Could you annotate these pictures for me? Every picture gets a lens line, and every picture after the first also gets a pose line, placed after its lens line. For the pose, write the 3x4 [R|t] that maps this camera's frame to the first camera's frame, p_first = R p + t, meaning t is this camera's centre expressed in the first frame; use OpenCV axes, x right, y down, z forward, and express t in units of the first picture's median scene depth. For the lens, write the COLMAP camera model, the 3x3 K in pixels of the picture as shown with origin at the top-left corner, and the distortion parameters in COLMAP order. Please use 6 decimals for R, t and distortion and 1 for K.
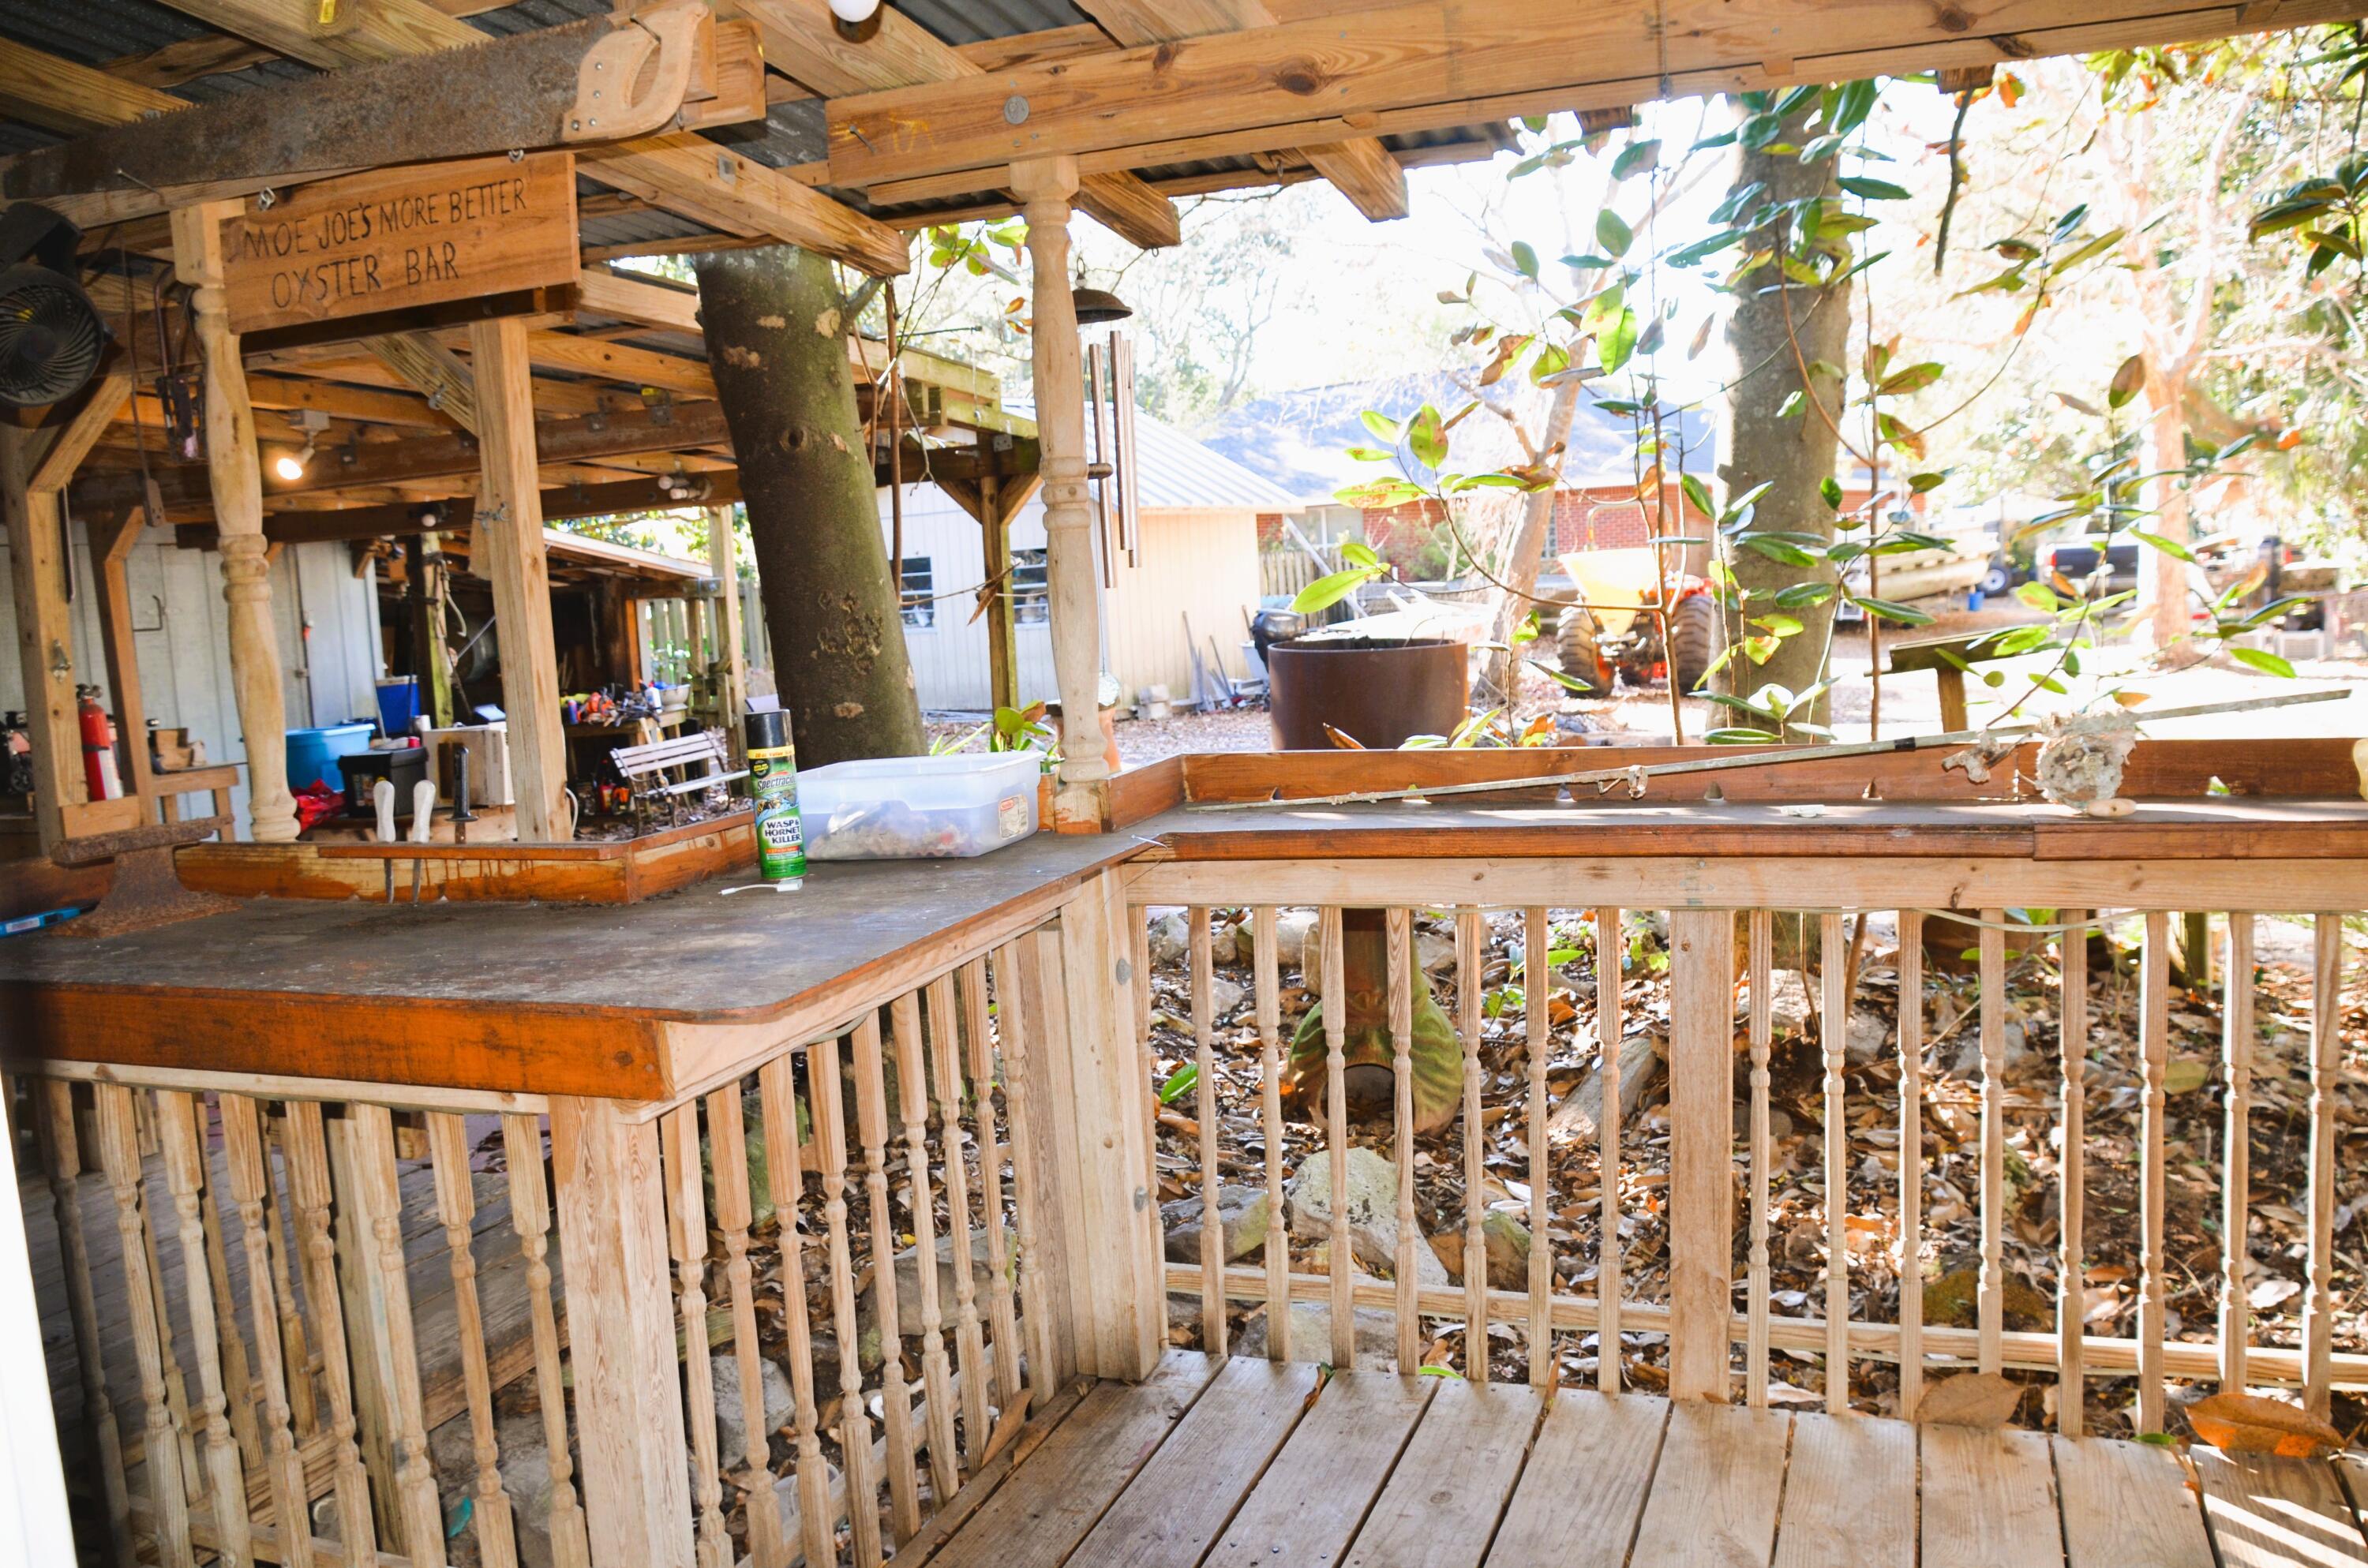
lens RADIAL K [[1852.4, 0, 1190.6], [0, 1852.4, 793.6], [0, 0, 1]] dist [-0.131174, 0.079533]
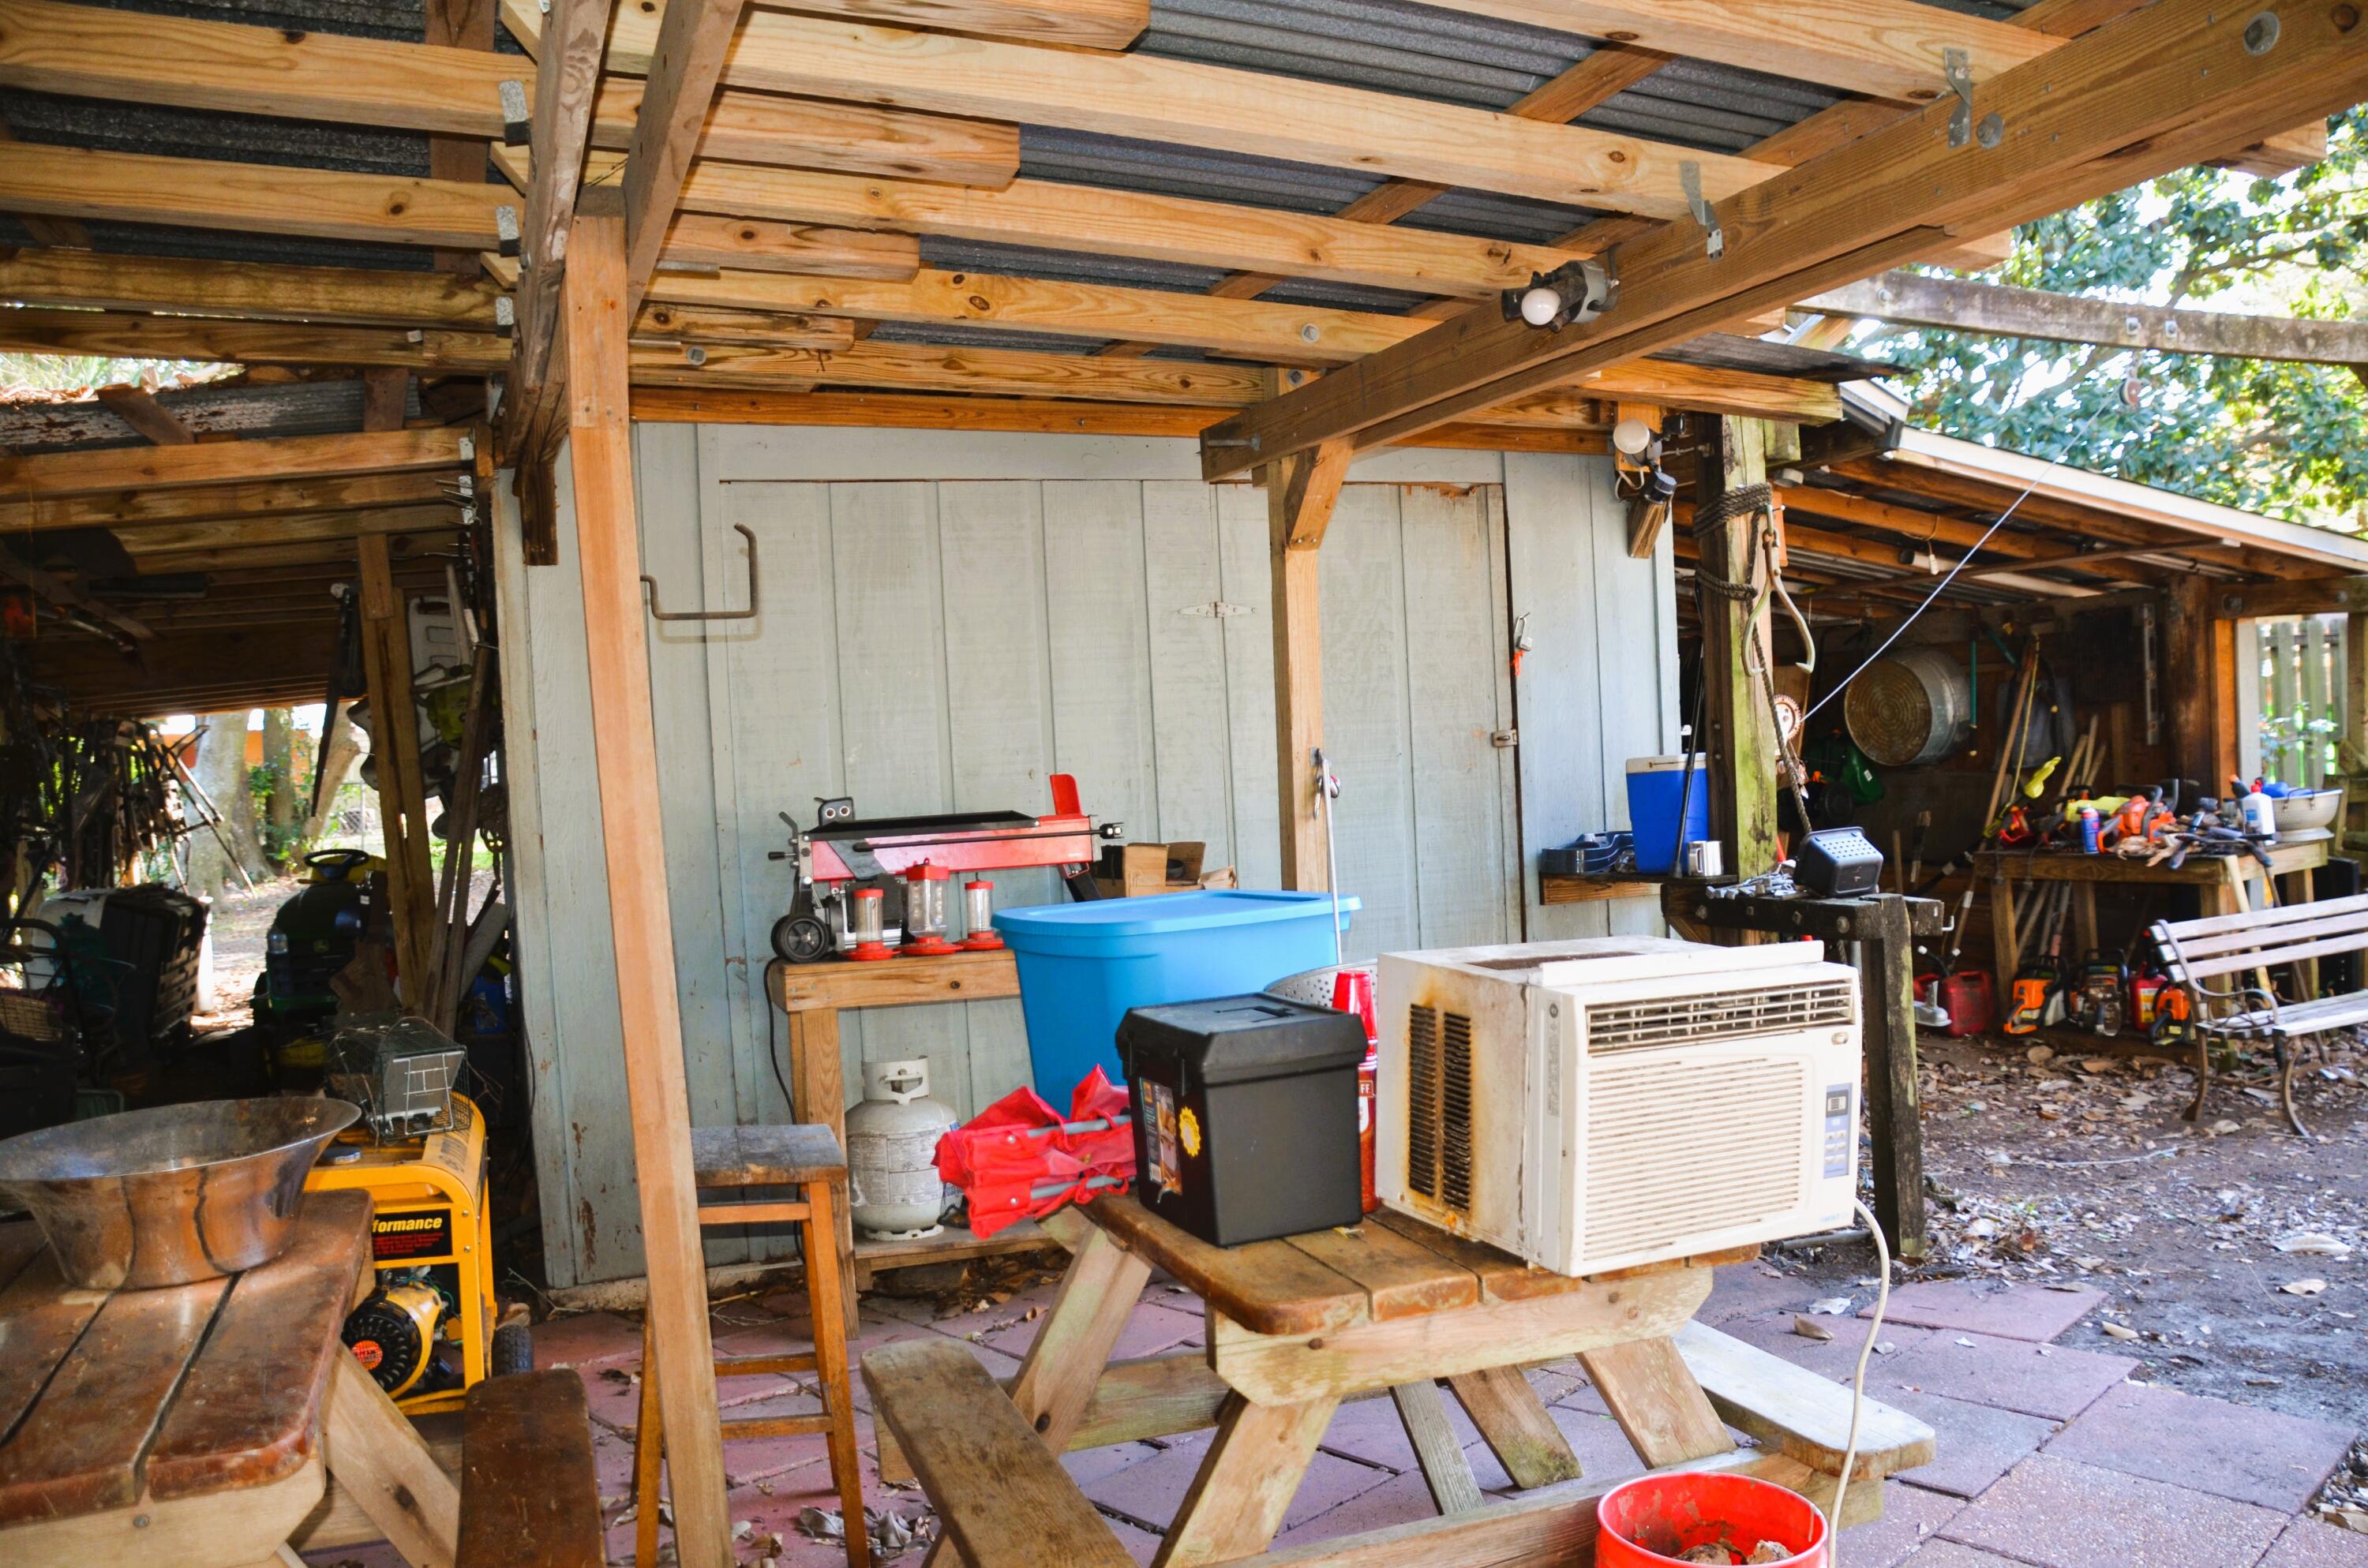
lens RADIAL K [[1852.4, 0, 1187.7], [0, 1852.4, 797.8], [0, 0, 1]] dist [-0.131174, 0.079533]
pose [[0.672565, 0.054105, -0.738058, -0.135557], [-0.077374, 0.996999, 0.002579, -0.036168], [0.735982, 0.055372, 0.674732, 0.472554]]
